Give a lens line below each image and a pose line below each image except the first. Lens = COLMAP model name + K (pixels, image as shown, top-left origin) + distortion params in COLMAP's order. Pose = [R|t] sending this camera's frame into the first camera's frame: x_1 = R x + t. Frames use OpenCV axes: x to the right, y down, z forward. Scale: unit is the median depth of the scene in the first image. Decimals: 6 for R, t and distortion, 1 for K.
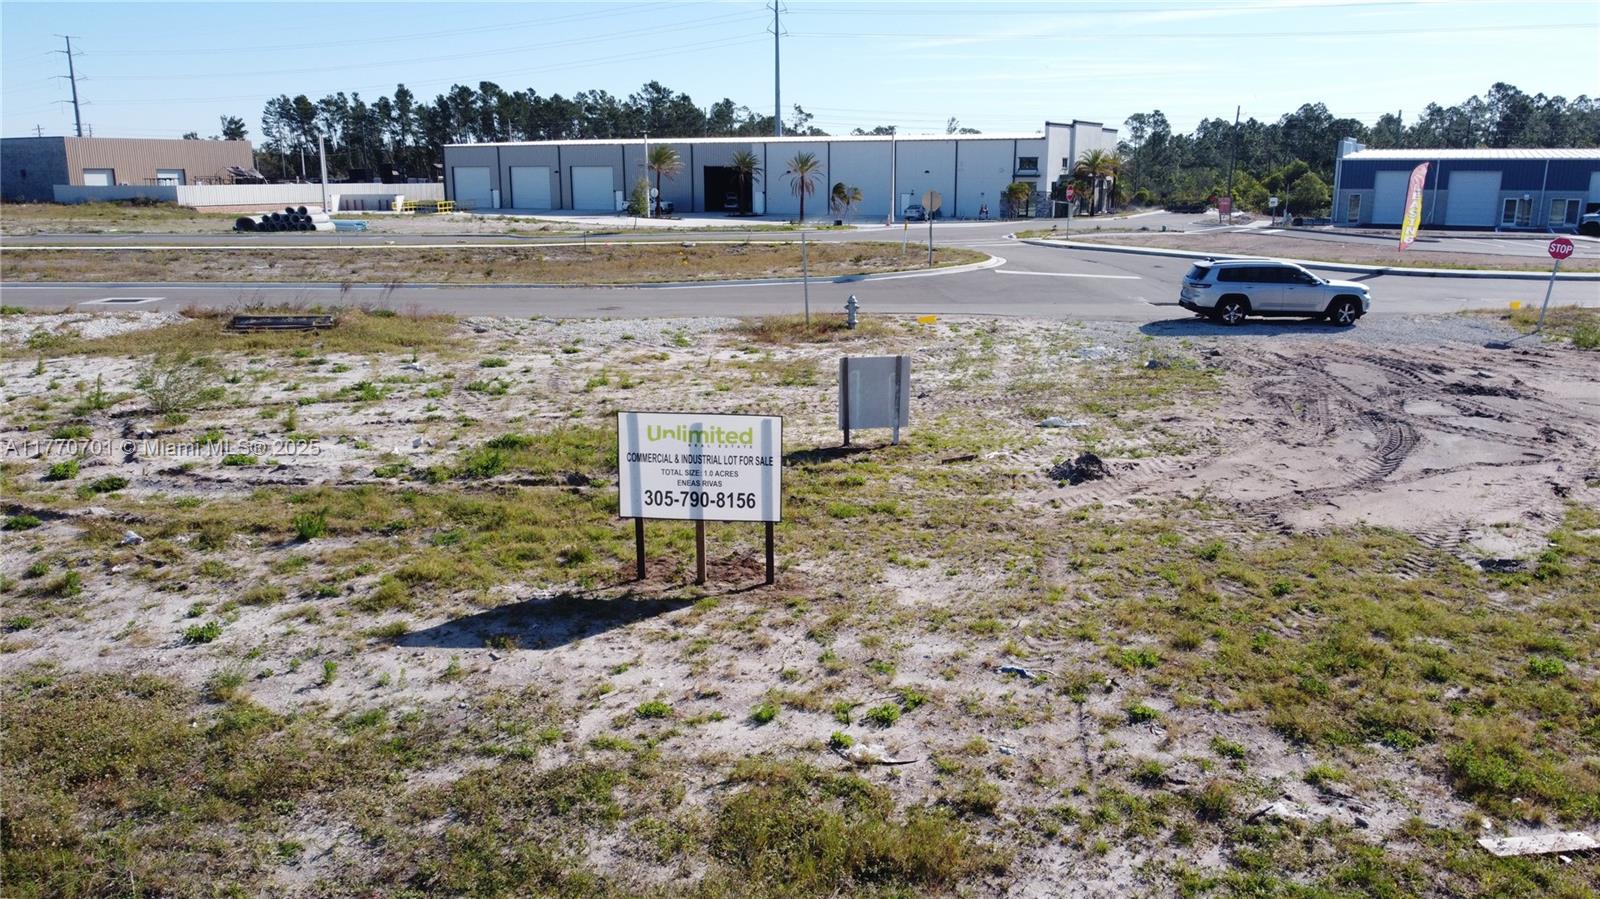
lens RADIAL K [[1213.9, 0, 806.3], [0, 1213.9, 449.1], [0, 0, 1]] dist [0.002247, -0.009014]
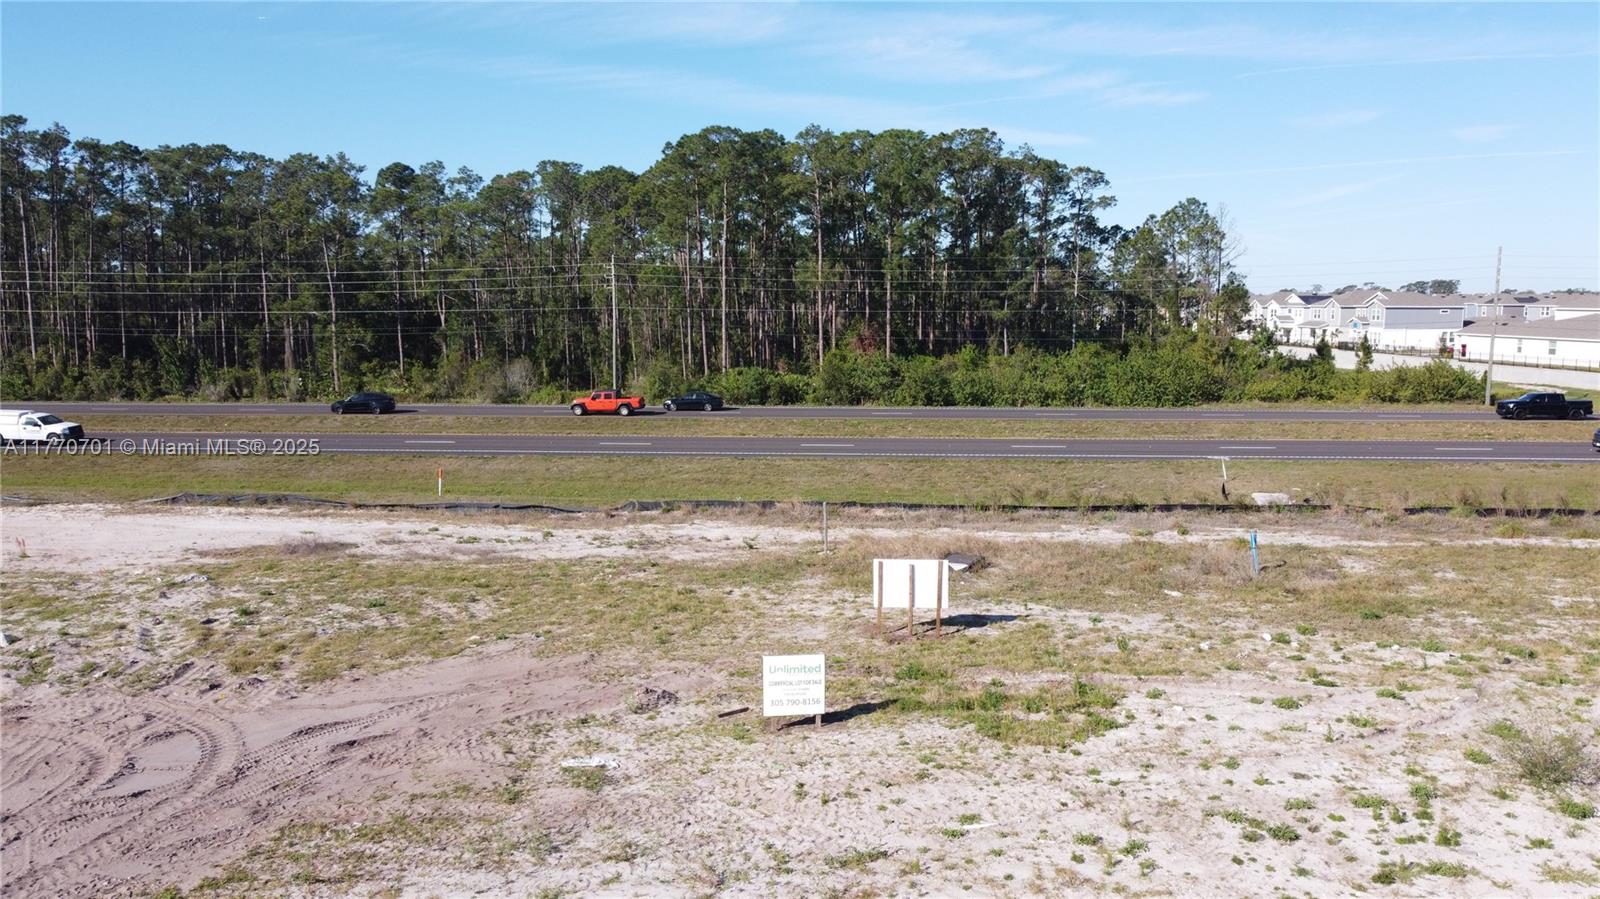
lens RADIAL K [[1213.9, 0, 803.7], [0, 1213.9, 462.9], [0, 0, 1]] dist [0.002247, -0.009014]
pose [[-0.996876, -0.010316, 0.078311, -0.048489], [0.017765, 0.936753, 0.349540, -0.736205], [-0.076964, 0.349840, -0.933643, 2.279135]]
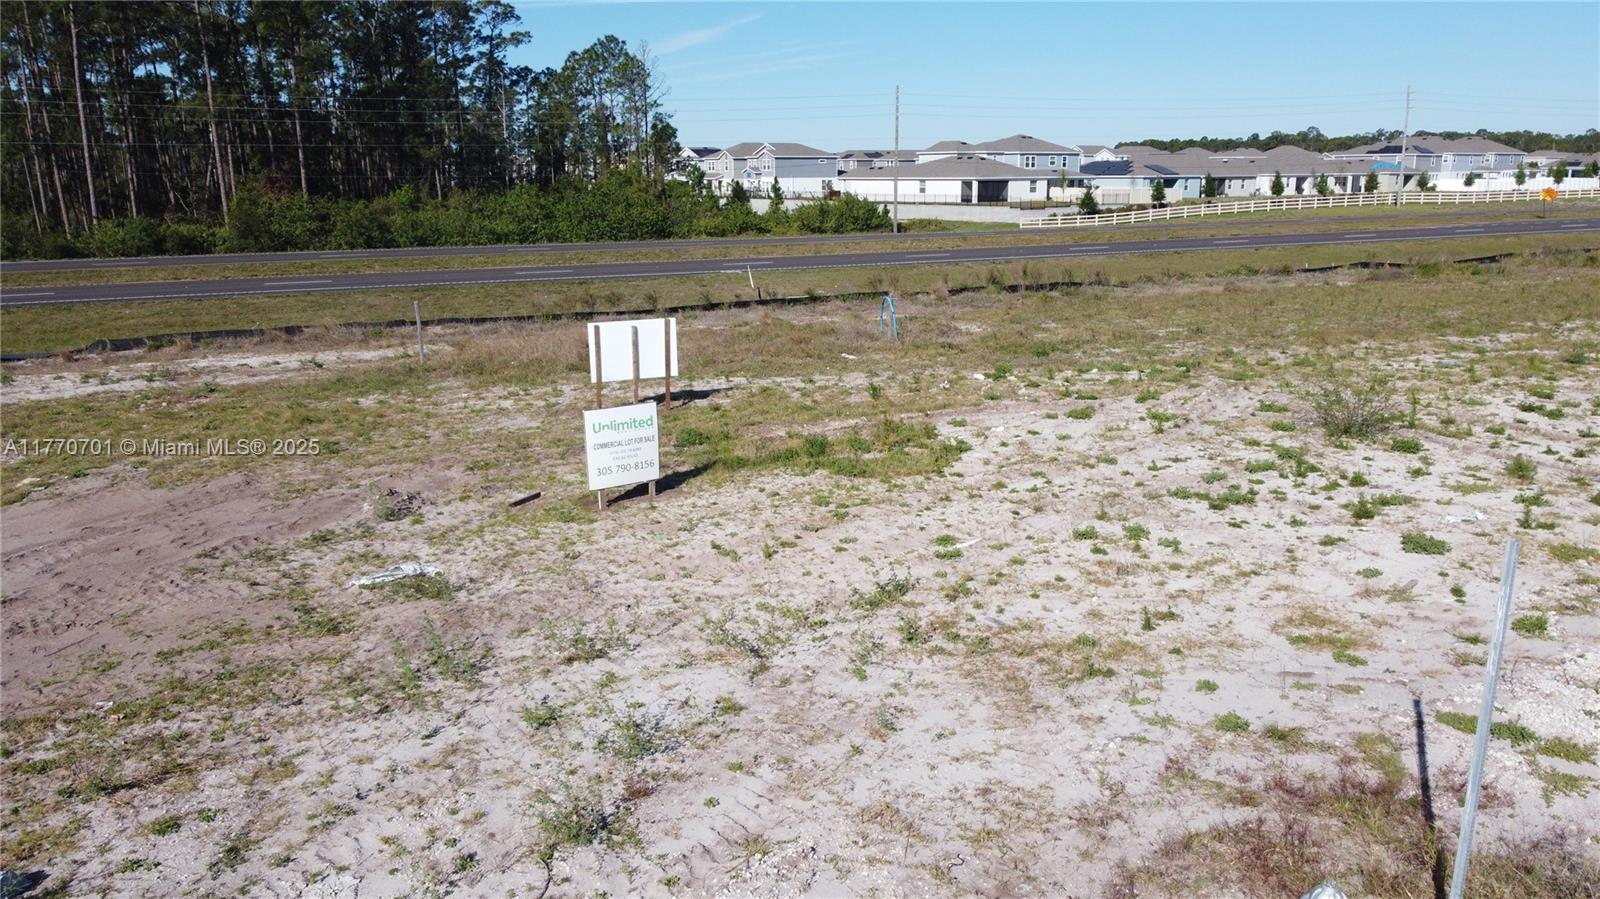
lens RADIAL K [[1213.9, 0, 804.2], [0, 1213.9, 455.3], [0, 0, 1]] dist [0.002247, -0.009014]
pose [[-0.908184, 0.101832, -0.405996, 0.337960], [-0.085514, 0.904358, 0.418120, -0.484992], [0.409744, 0.414448, -0.812615, 2.033605]]
